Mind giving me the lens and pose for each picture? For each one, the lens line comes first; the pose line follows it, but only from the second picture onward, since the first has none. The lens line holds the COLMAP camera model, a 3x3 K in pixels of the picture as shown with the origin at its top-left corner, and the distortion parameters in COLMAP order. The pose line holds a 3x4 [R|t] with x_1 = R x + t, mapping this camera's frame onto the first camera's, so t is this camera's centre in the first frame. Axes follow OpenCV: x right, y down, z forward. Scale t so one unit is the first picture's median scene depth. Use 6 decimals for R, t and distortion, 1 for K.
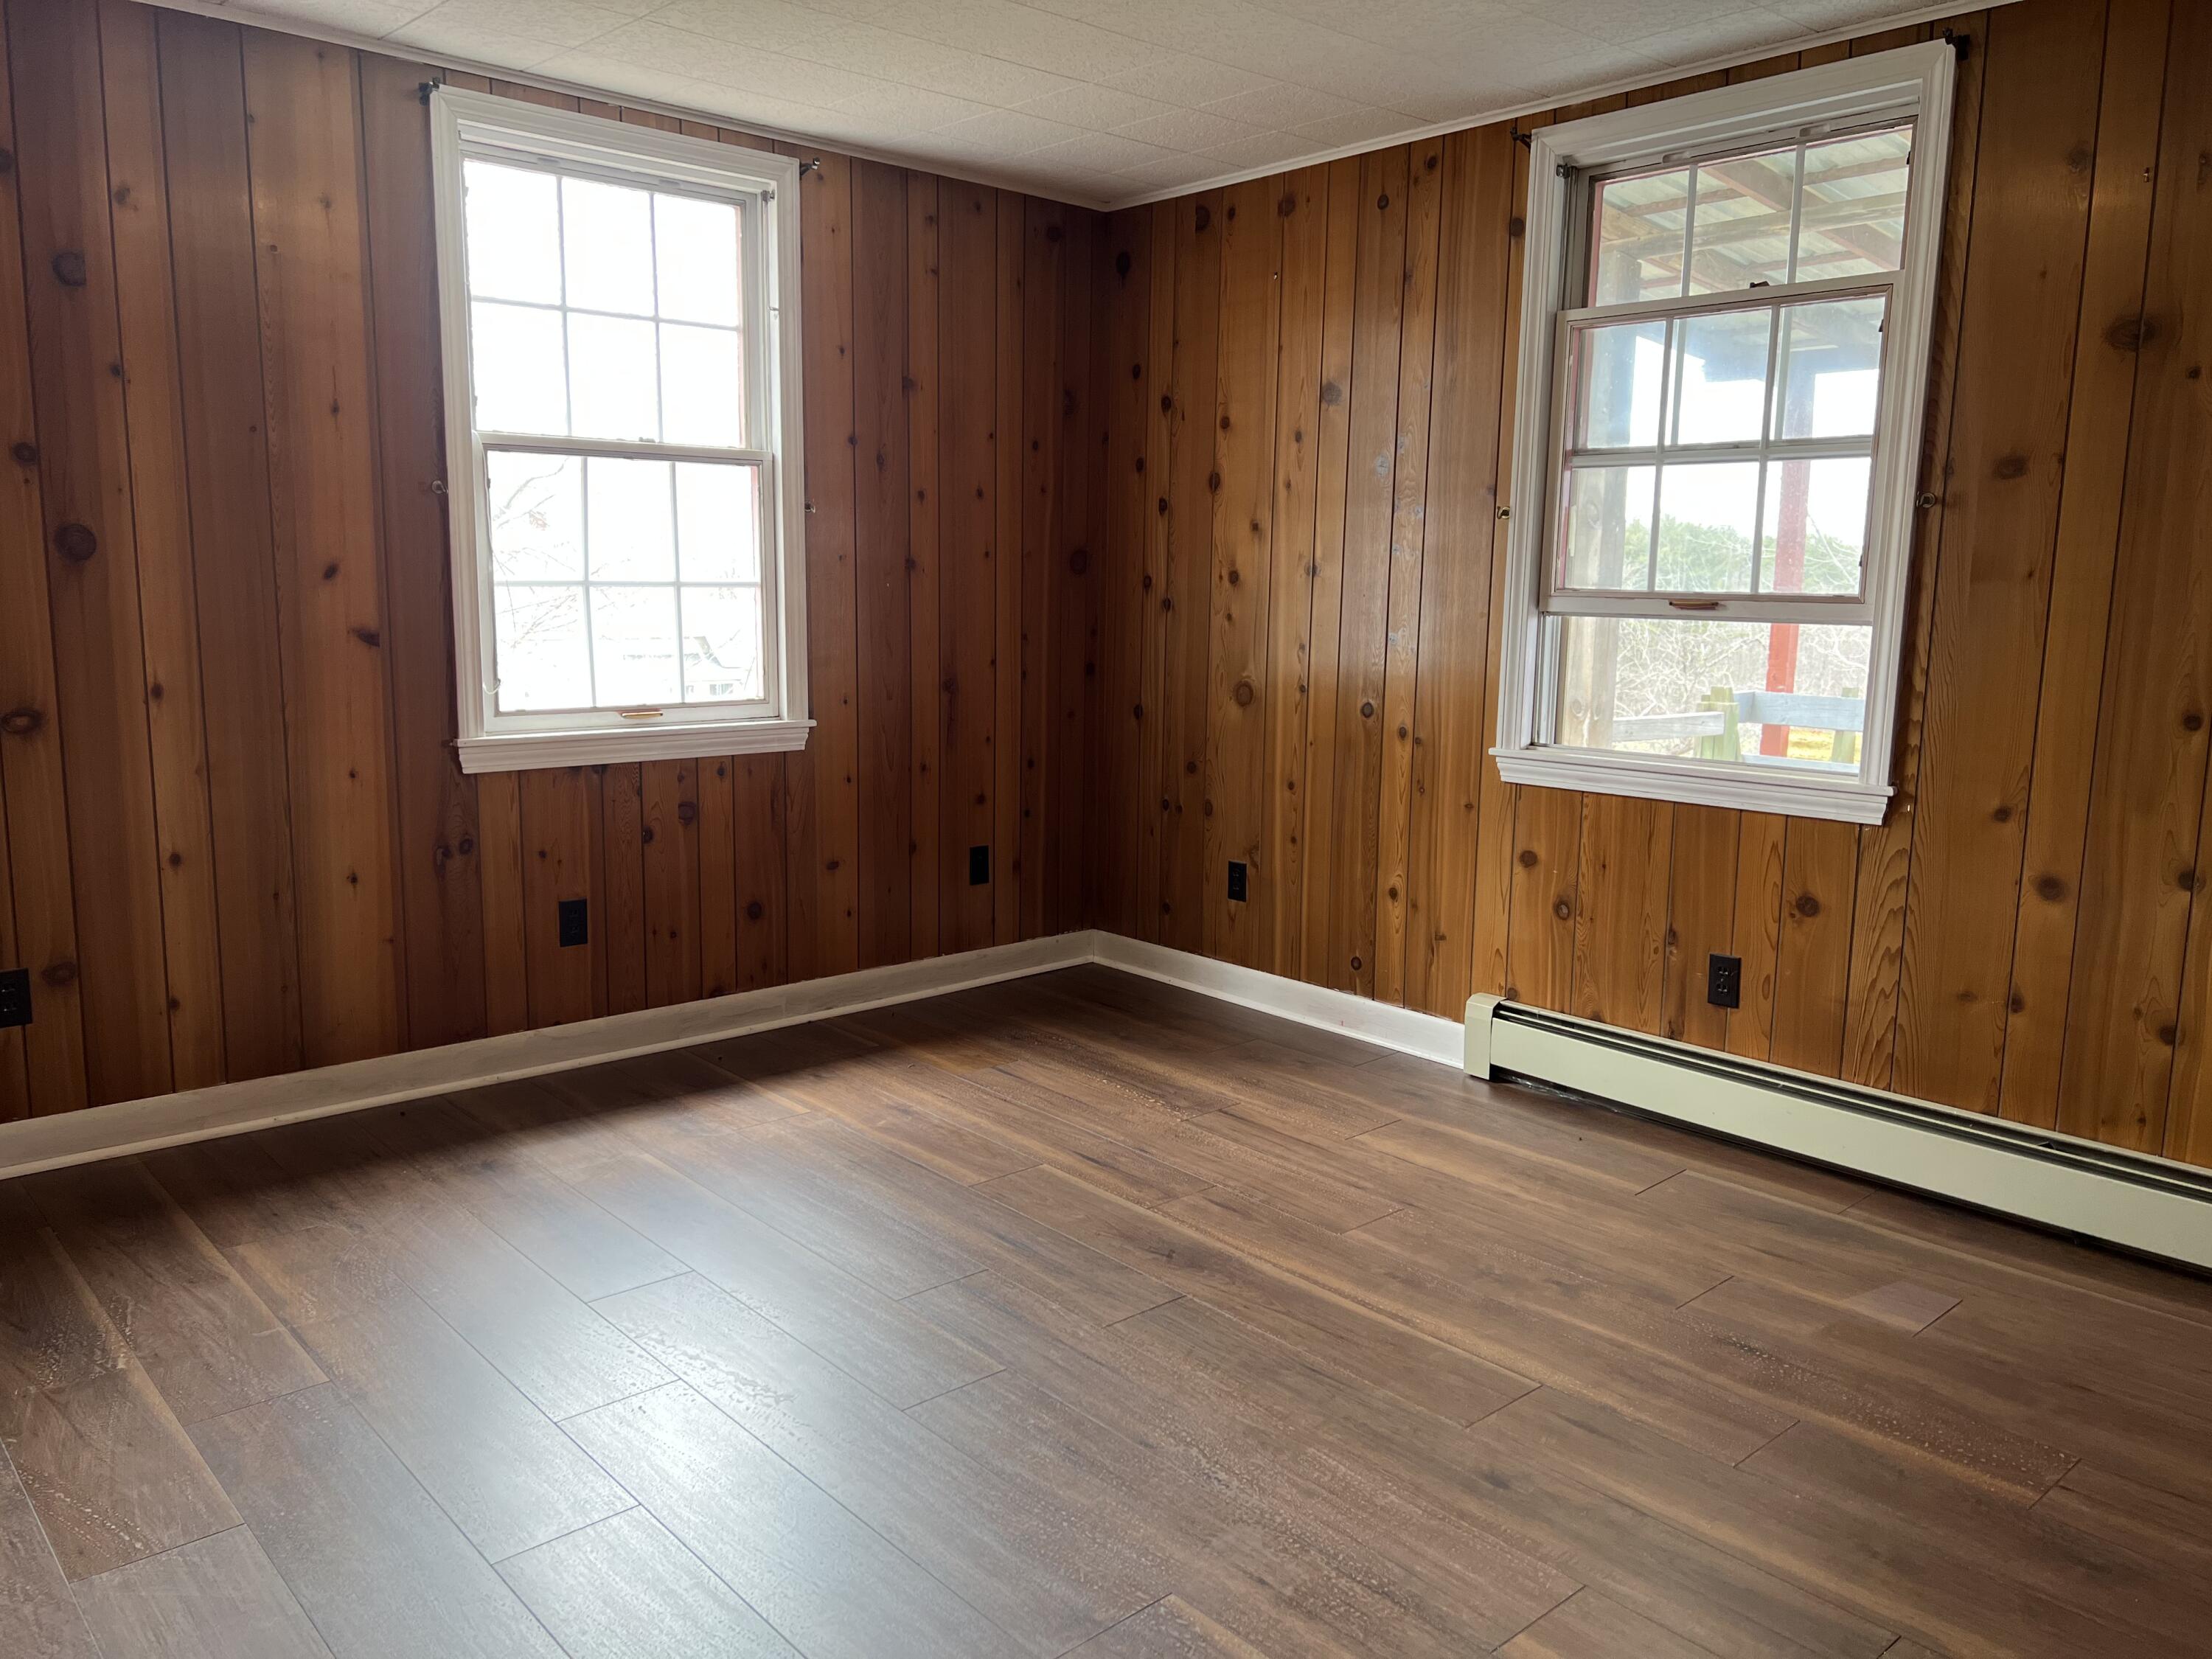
lens RADIAL K [[1650.3, 0, 1090.4], [0, 1650.3, 832.5], [0, 0, 1]] dist [0.026566, -0.018952]
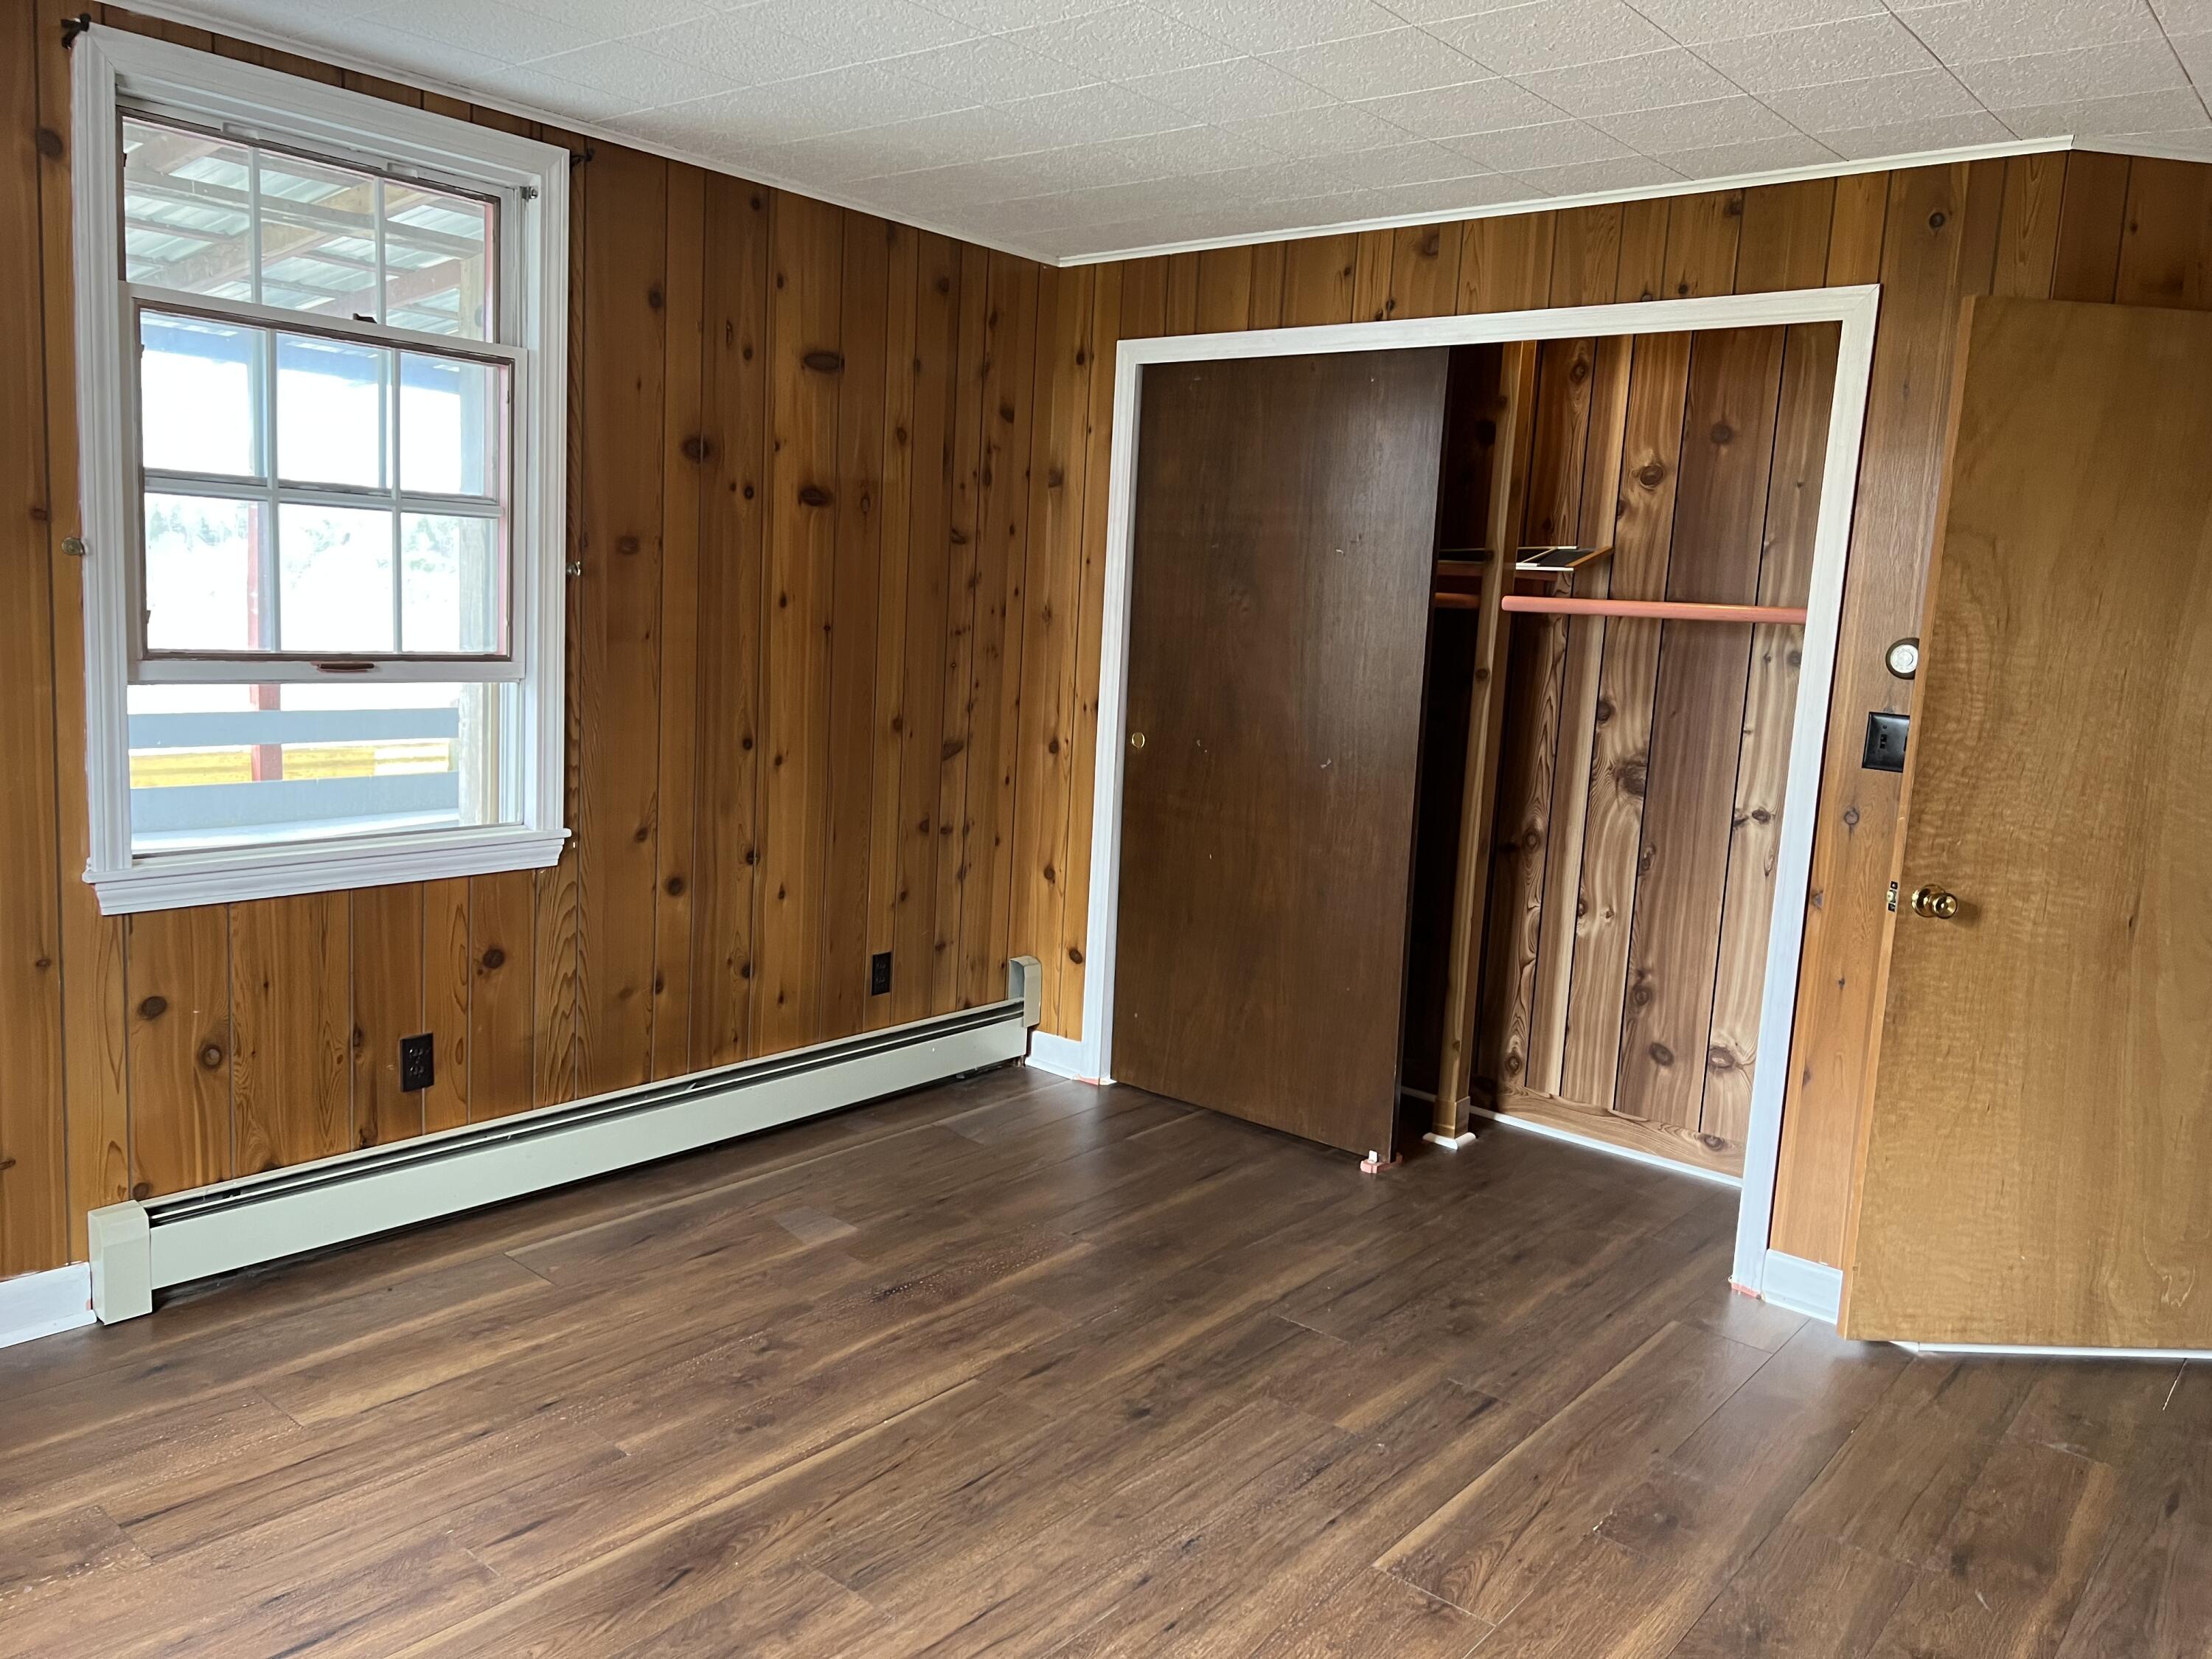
lens RADIAL K [[1650.3, 0, 1087.5], [0, 1650.3, 815.3], [0, 0, 1]] dist [0.026566, -0.018952]
pose [[-0.151590, -0.155303, 0.976167, -0.624217], [0.100294, 0.980066, 0.171498, -0.186714], [-0.983342, 0.123901, -0.132992, 0.799596]]
